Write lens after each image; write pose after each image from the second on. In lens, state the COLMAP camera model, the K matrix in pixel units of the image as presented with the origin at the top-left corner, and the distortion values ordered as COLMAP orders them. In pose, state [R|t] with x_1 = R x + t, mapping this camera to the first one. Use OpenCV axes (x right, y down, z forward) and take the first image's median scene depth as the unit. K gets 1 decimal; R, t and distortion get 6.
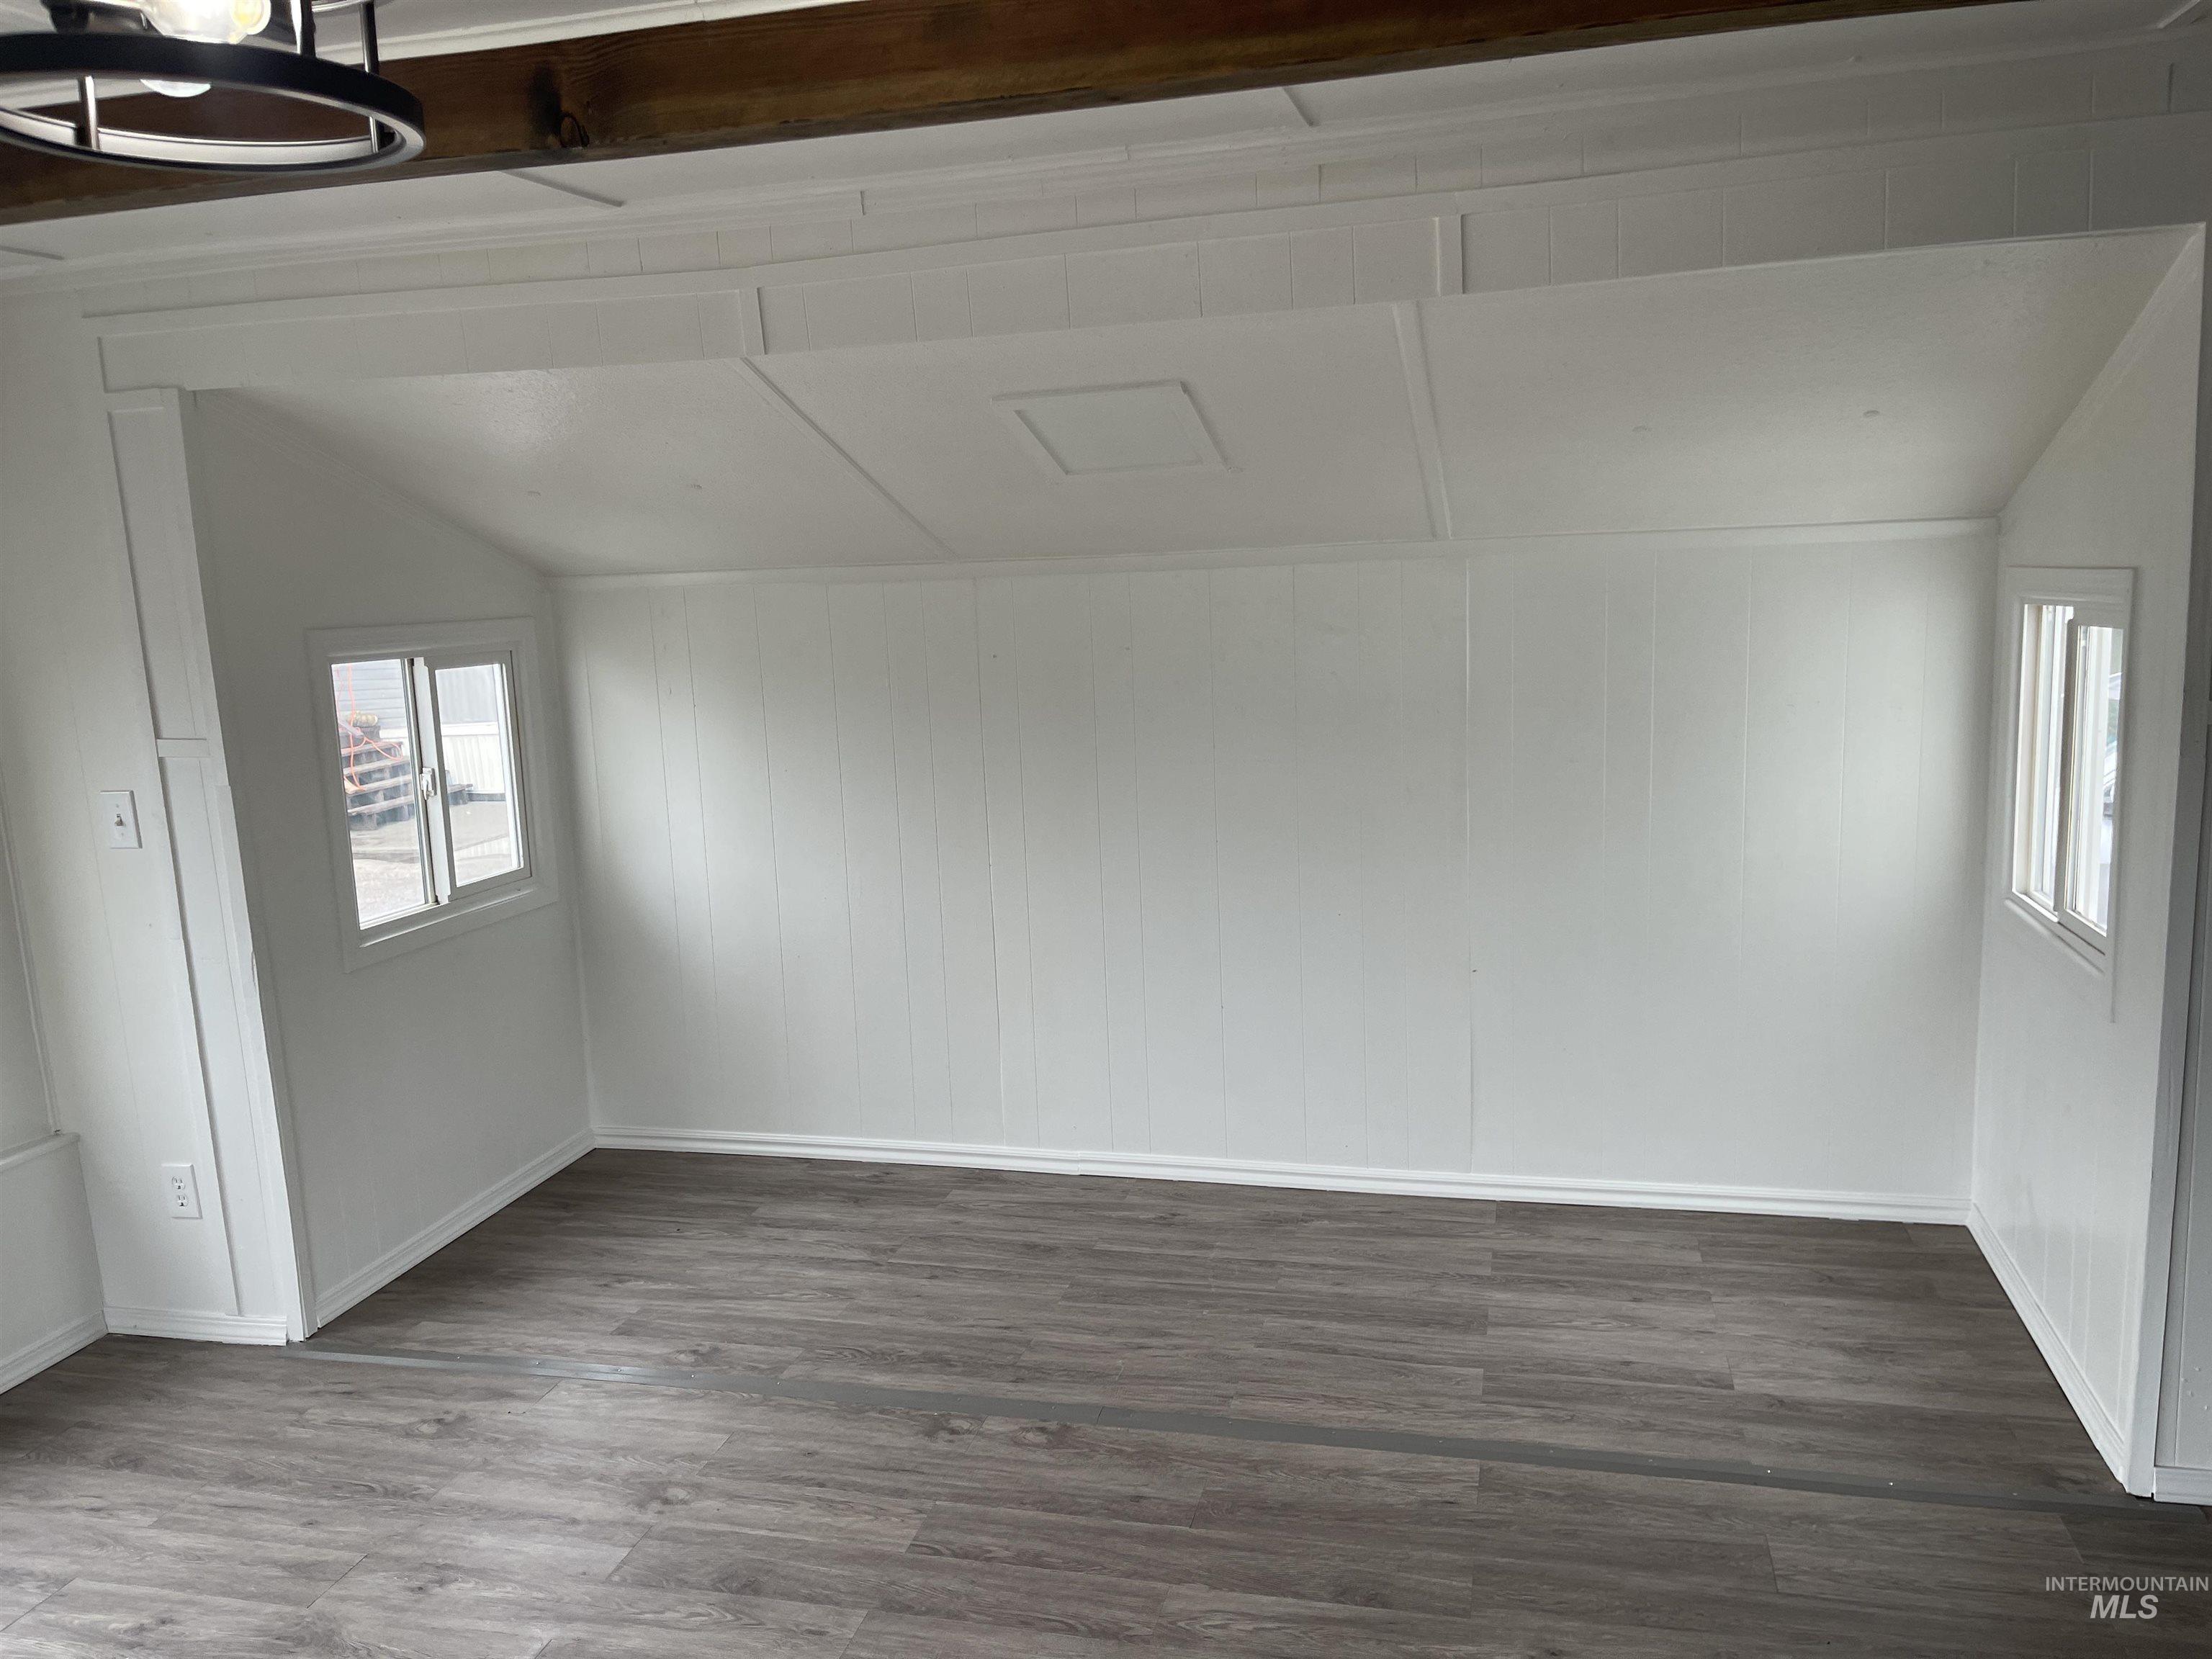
lens RADIAL K [[1652.0, 0, 1109.5], [0, 1652.0, 843.2], [0, 0, 1]] dist [0.057916, -0.067632]
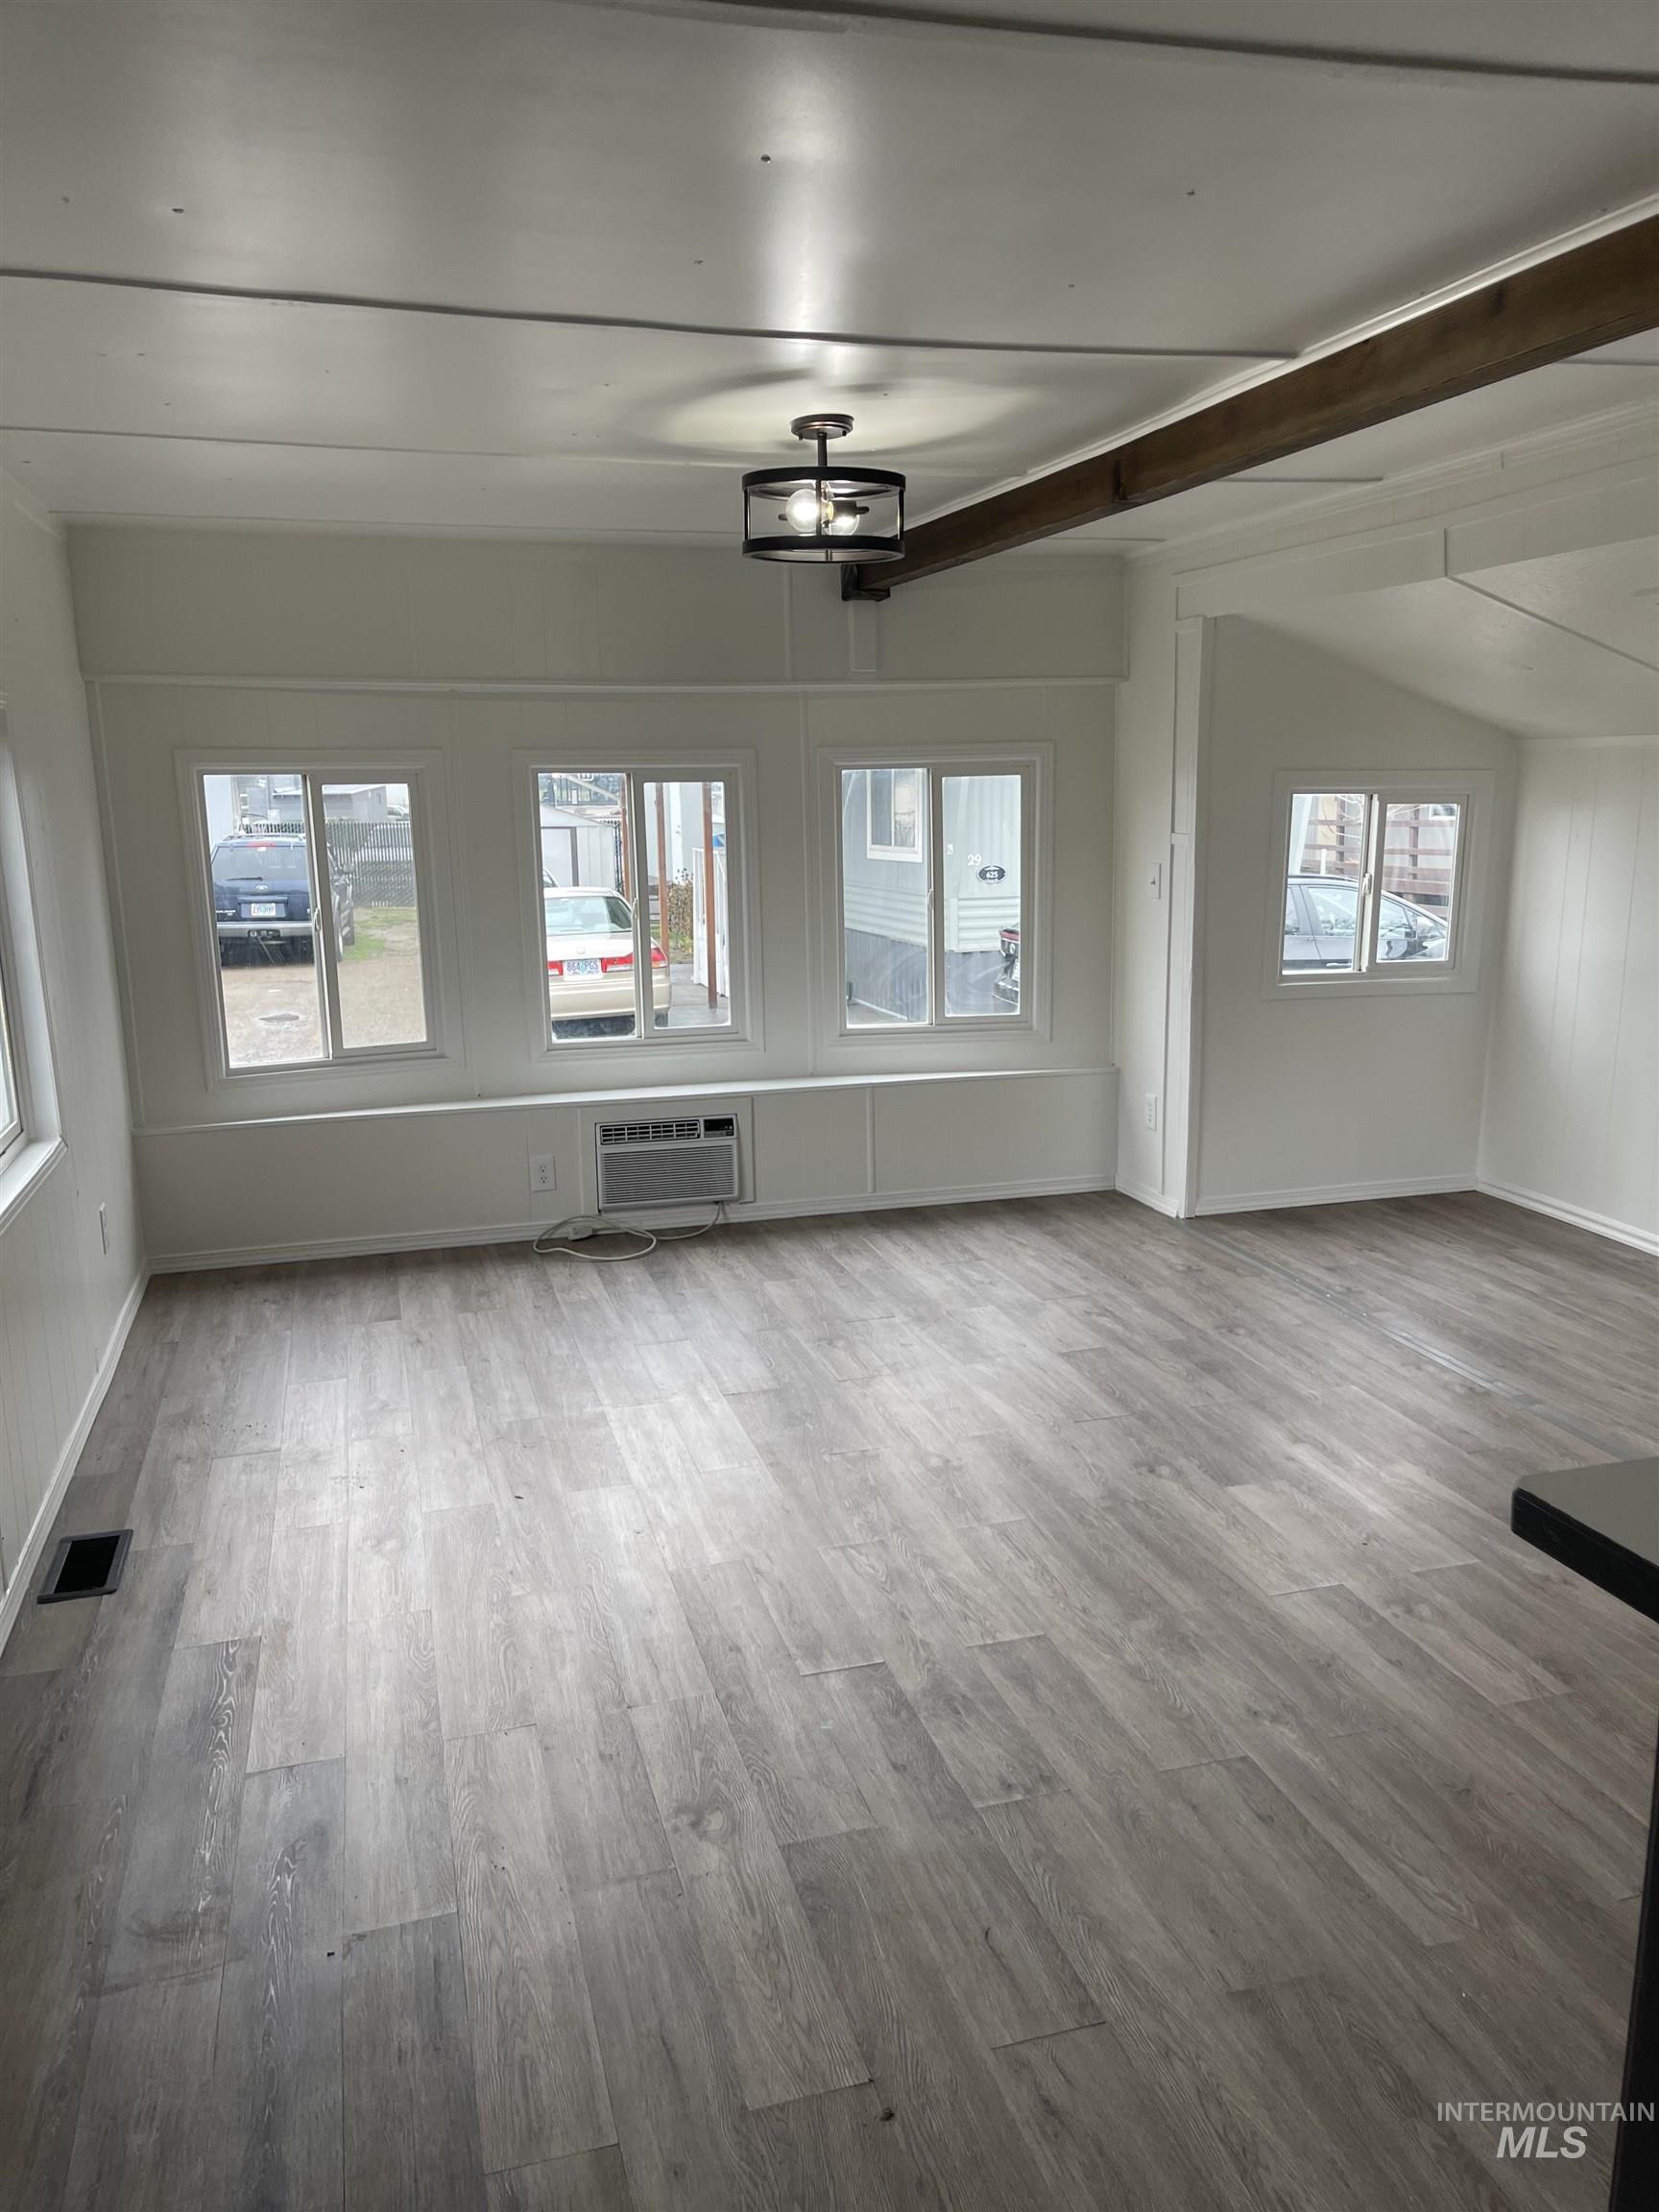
lens RADIAL K [[1652.0, 0, 832.4], [0, 1652.0, 1101.7], [0, 0, 1]] dist [0.057916, -0.067632]
pose [[0.509704, 0.202410, -0.836201, 0.627985], [-0.154047, 0.977696, 0.142761, 0.013879], [0.846446, 0.056048, 0.529516, -0.123505]]
